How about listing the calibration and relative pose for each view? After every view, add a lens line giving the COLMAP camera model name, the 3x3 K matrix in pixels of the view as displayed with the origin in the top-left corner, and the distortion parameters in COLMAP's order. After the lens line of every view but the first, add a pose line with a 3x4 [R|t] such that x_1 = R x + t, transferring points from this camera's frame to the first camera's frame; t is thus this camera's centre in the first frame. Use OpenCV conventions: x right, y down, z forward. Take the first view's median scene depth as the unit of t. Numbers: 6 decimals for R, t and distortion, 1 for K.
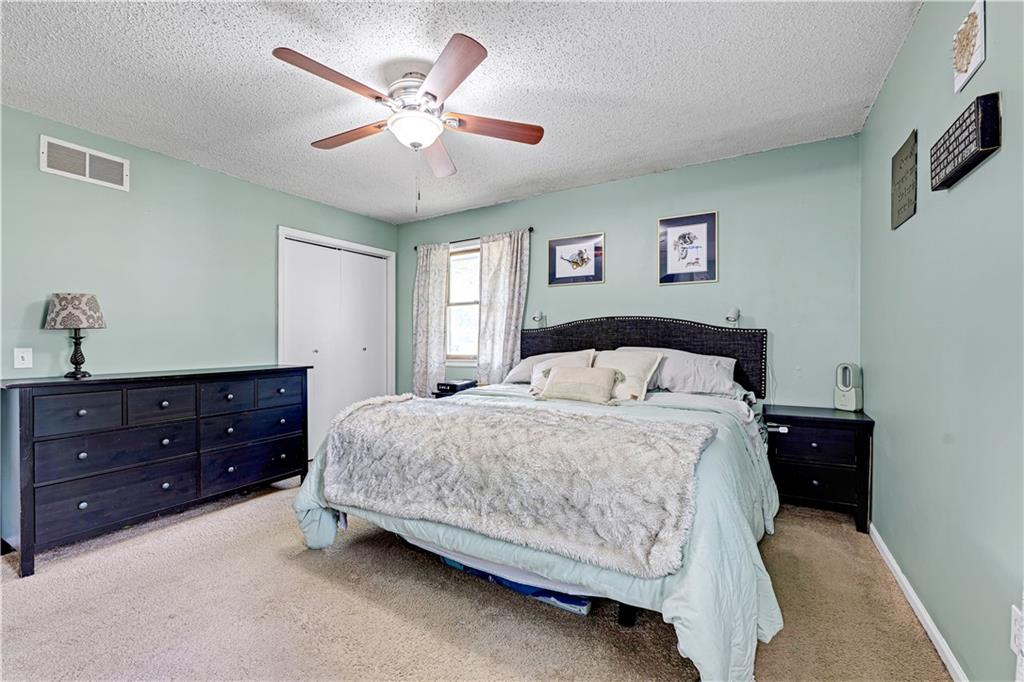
lens RADIAL K [[427.4, 0, 509.4], [0, 427.4, 335.9], [0, 0, 1]] dist [0.000184, 0.000137]
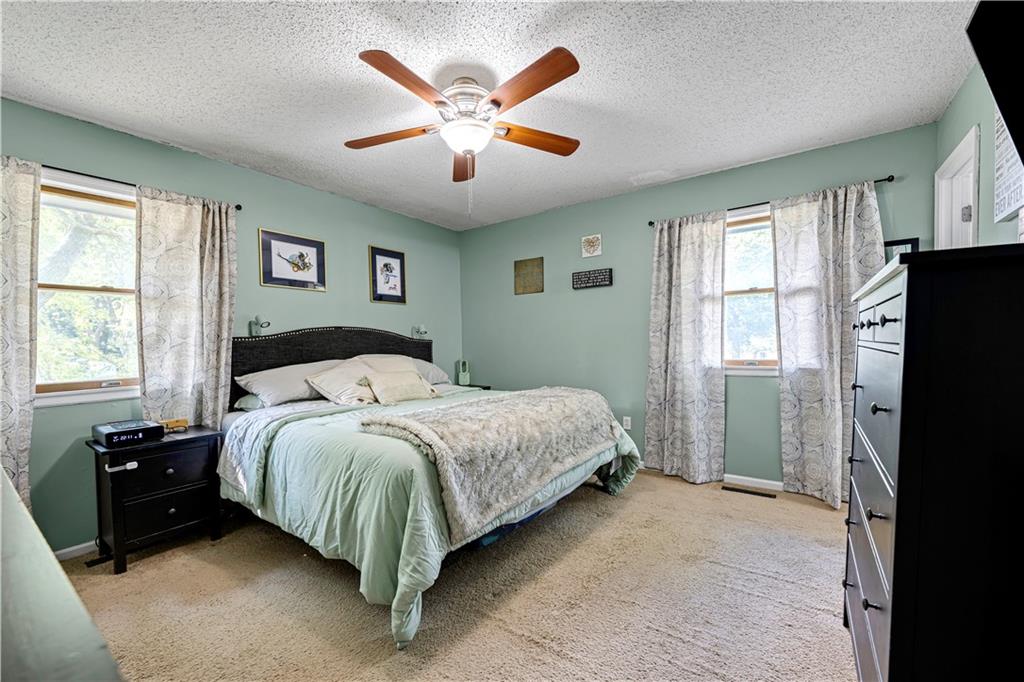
lens RADIAL K [[409.1, 0, 508.7], [0, 409.1, 342.7], [0, 0, 1]] dist [0.001648, 0.000247]
pose [[0.112771, 0.004454, 0.993611, -0.659198], [0.010348, 0.999930, -0.005656, 0.003503], [-0.993567, 0.010920, 0.112717, 0.456897]]
